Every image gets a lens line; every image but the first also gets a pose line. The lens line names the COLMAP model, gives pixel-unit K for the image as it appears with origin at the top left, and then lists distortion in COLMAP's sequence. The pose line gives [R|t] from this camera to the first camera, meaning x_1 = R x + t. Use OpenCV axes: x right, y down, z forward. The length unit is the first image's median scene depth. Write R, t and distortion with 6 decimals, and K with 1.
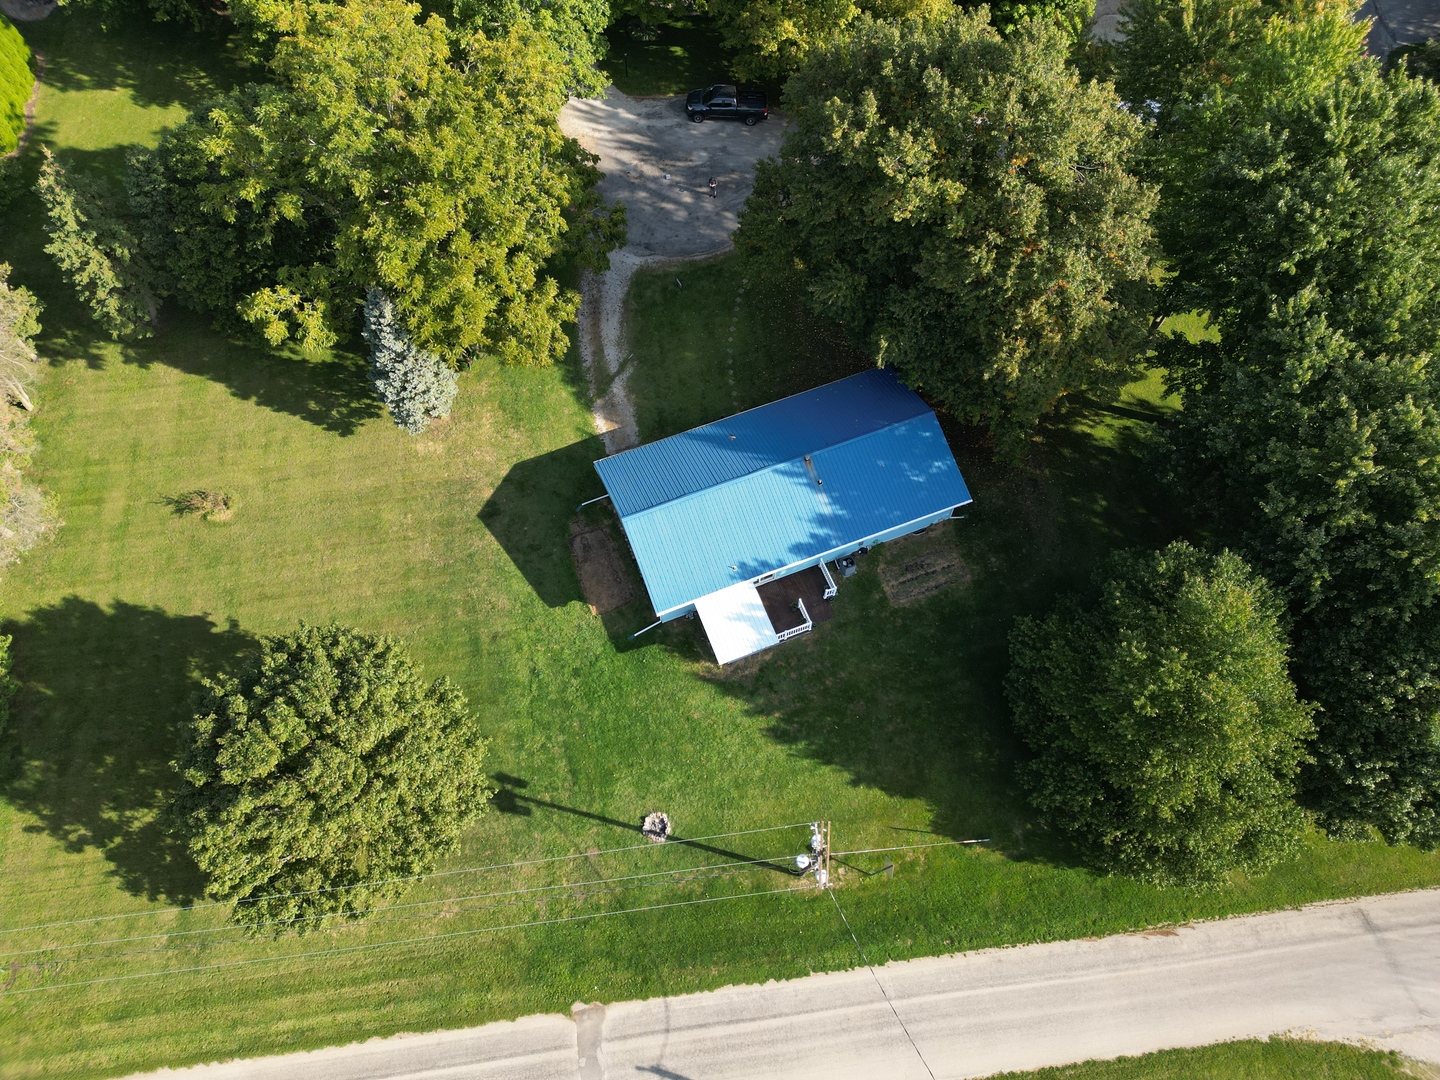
lens RADIAL K [[1008.7, 0, 720.1], [0, 1008.7, 539.2], [0, 0, 1]] dist [0.008828, -0.003917]
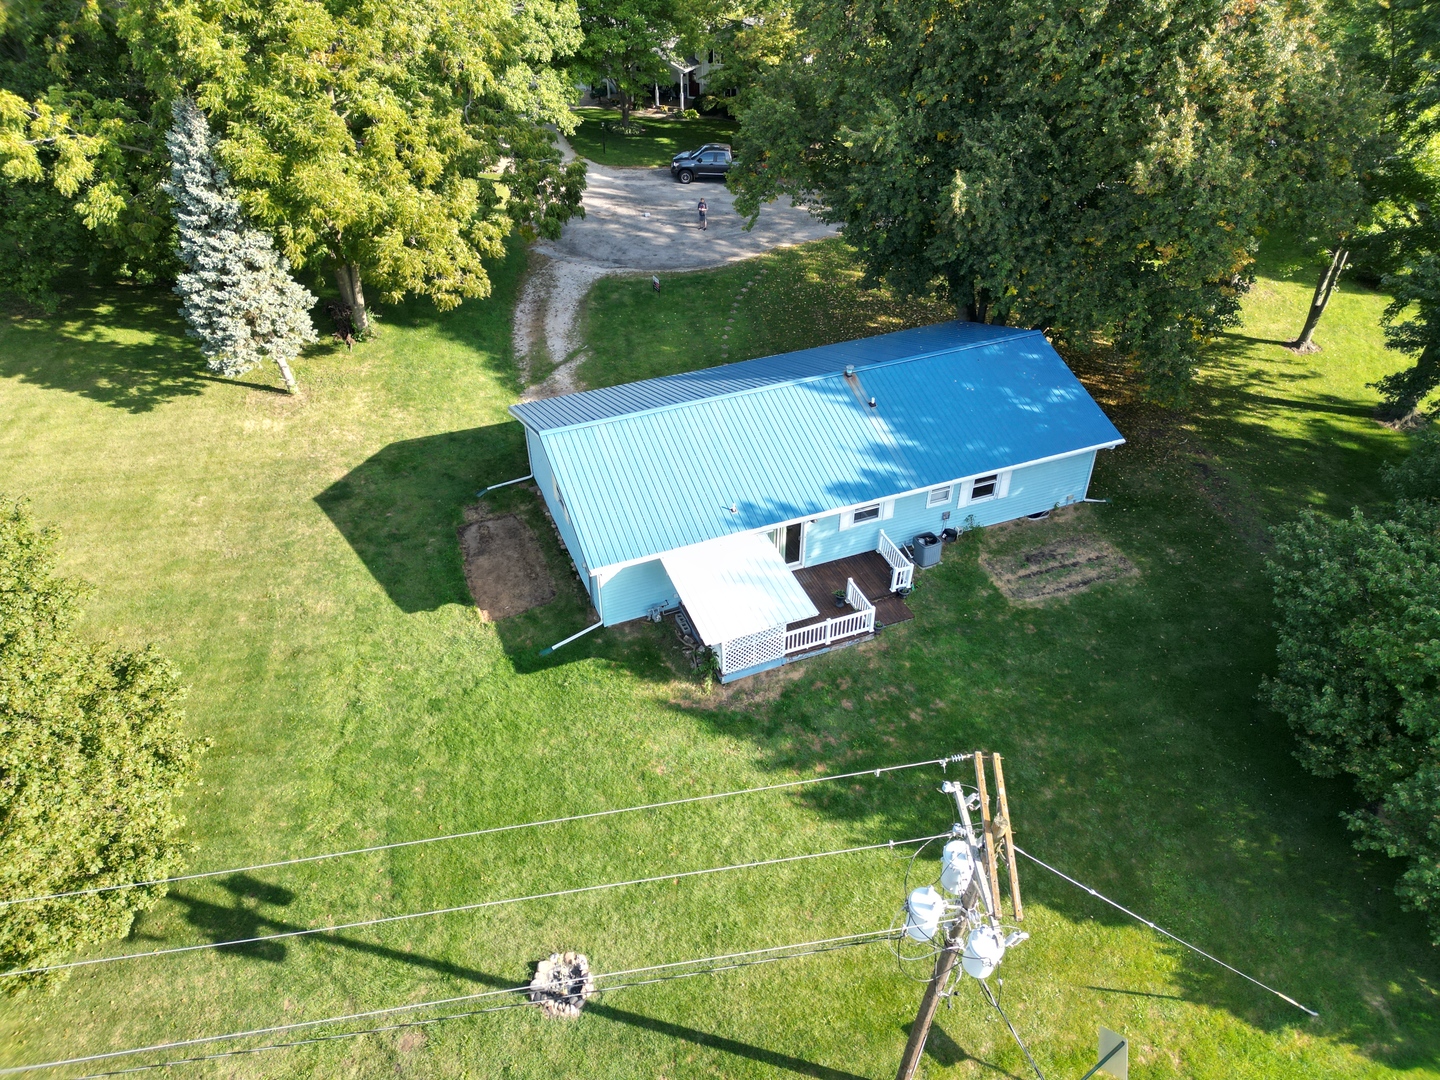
lens RADIAL K [[1008.7, 0, 720.9], [0, 1008.7, 540.4], [0, 0, 1]] dist [0.008828, -0.003917]
pose [[0.999986, -0.005302, 0.000767, 0.006806], [0.005165, 0.916325, -0.400401, 0.262695], [0.001420, 0.400399, 0.916340, 0.476142]]
